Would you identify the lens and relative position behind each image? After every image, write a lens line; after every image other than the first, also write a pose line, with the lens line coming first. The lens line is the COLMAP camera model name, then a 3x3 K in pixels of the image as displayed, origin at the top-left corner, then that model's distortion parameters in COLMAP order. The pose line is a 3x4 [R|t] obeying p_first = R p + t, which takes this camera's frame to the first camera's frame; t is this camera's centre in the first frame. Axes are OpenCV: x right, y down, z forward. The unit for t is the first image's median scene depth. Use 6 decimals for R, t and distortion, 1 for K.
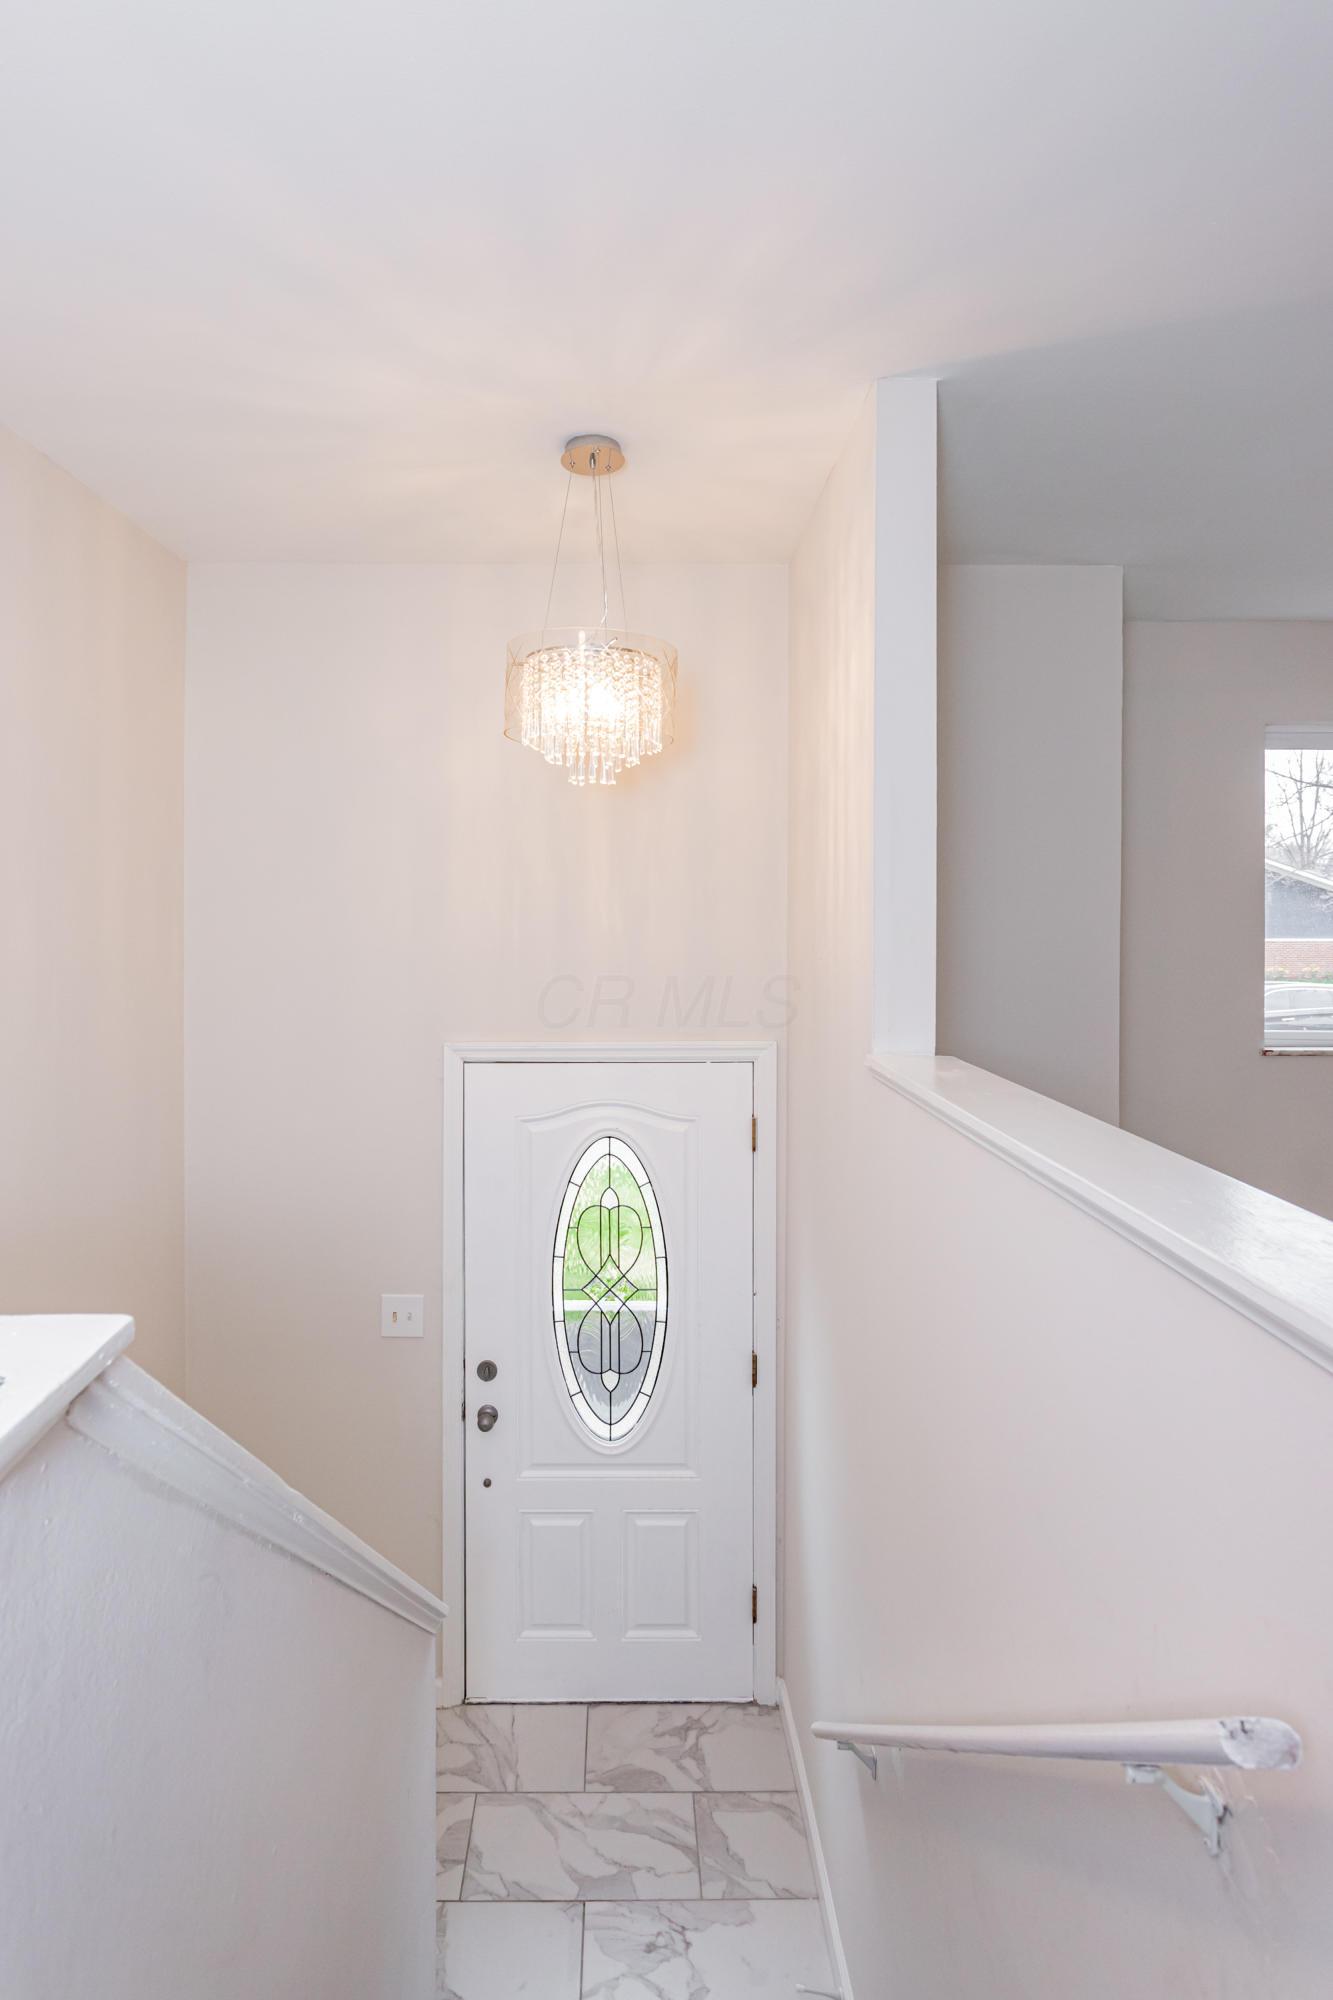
lens RADIAL K [[976.6, 0, 603.0], [0, 976.6, 931.1], [0, 0, 1]] dist [-0.000195, 0.001508]
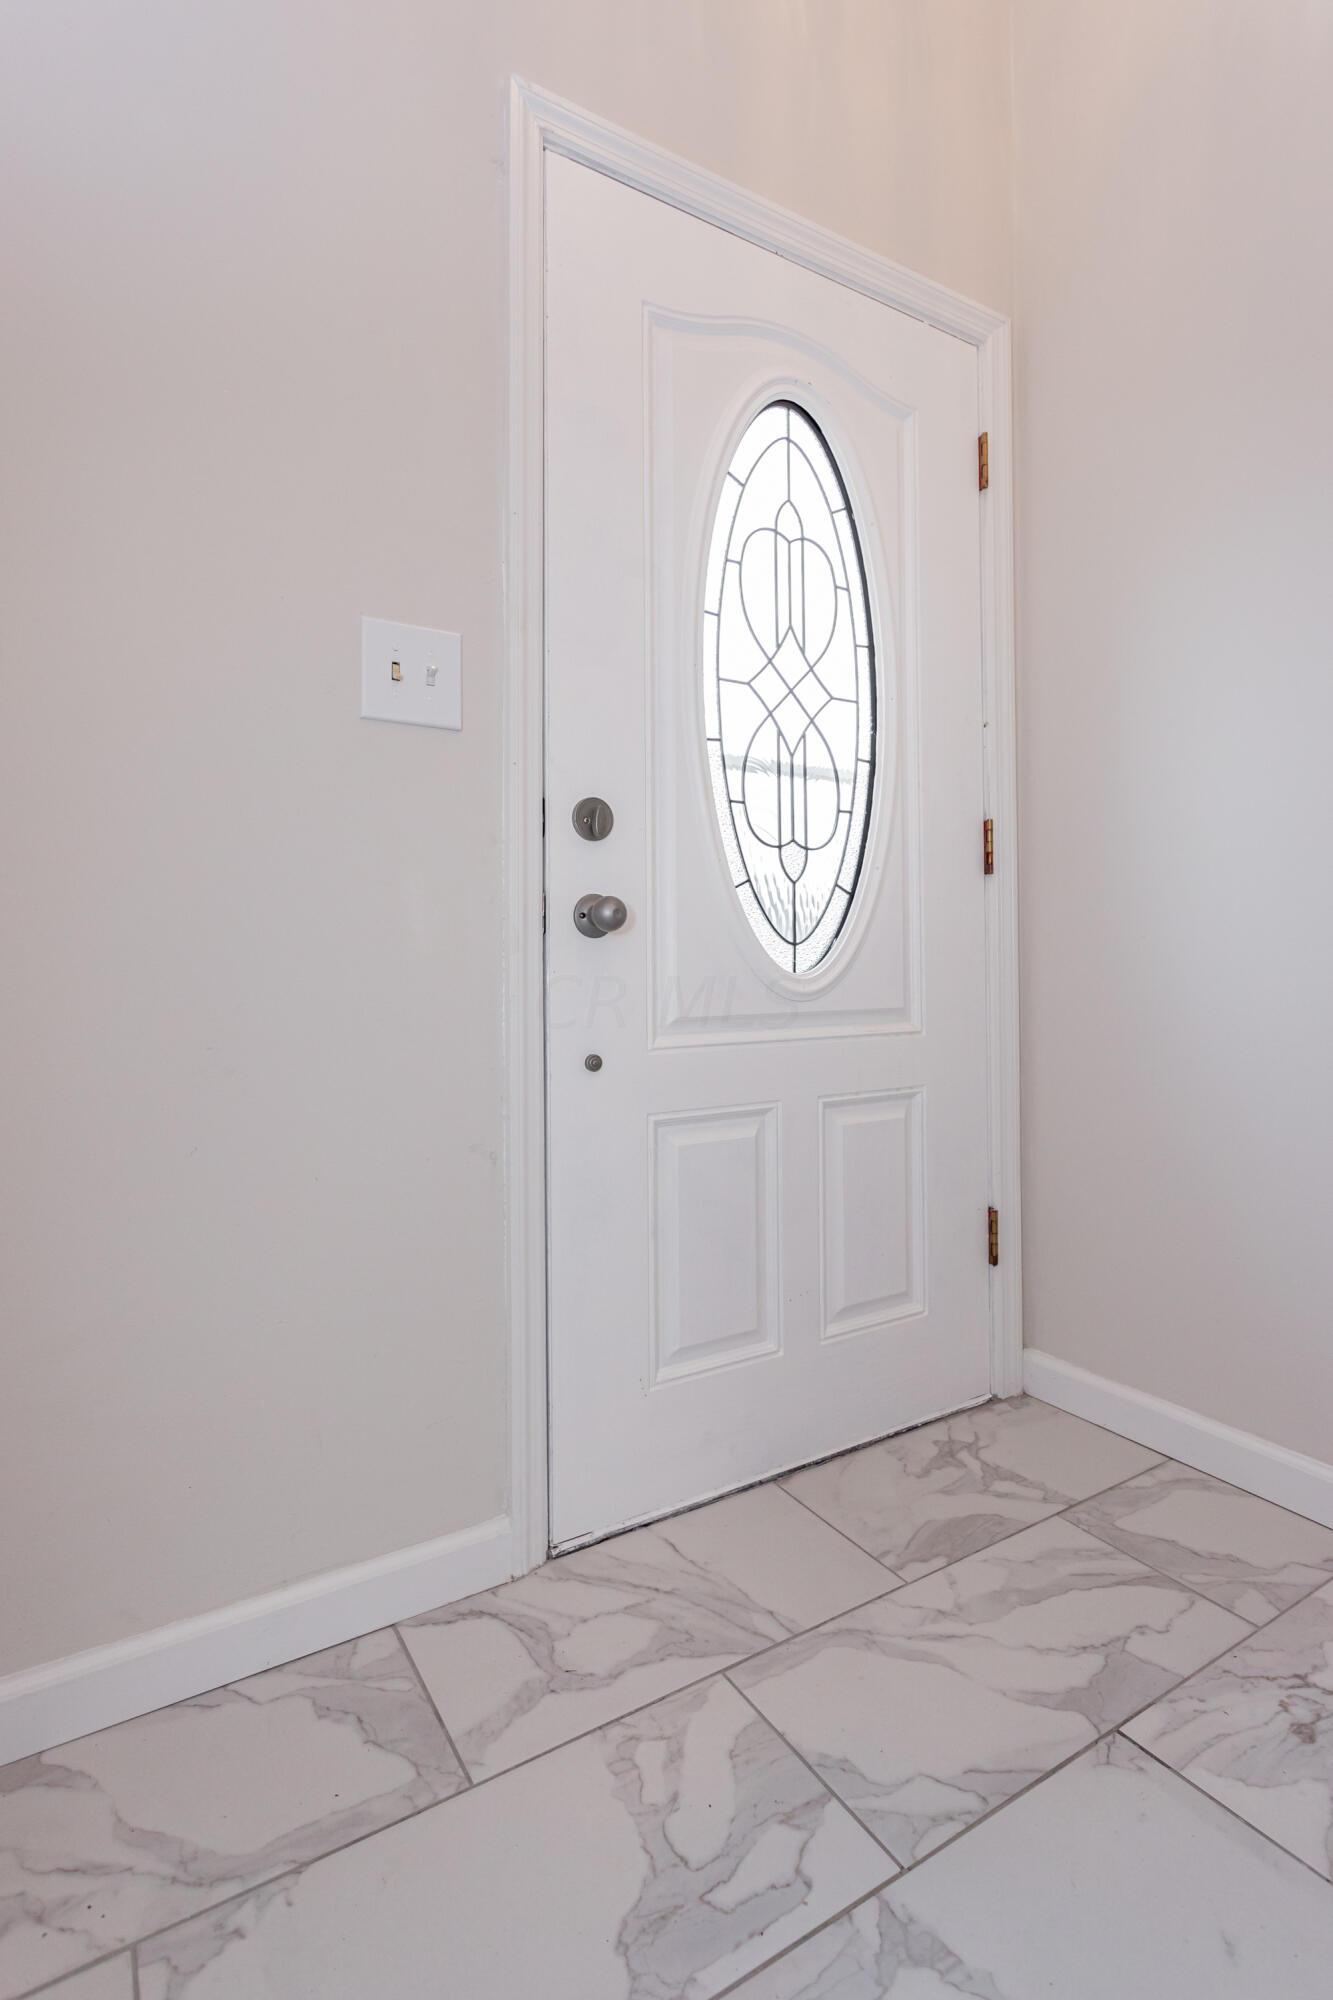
lens RADIAL K [[976.6, 0, 657.3], [0, 976.6, 981.0], [0, 0, 1]] dist [-0.000195, 0.001508]
pose [[0.846712, -0.002210, 0.532047, -0.361064], [0.011477, 0.999835, -0.014111, 0.566256], [-0.531927, 0.018055, 0.846597, 0.627204]]
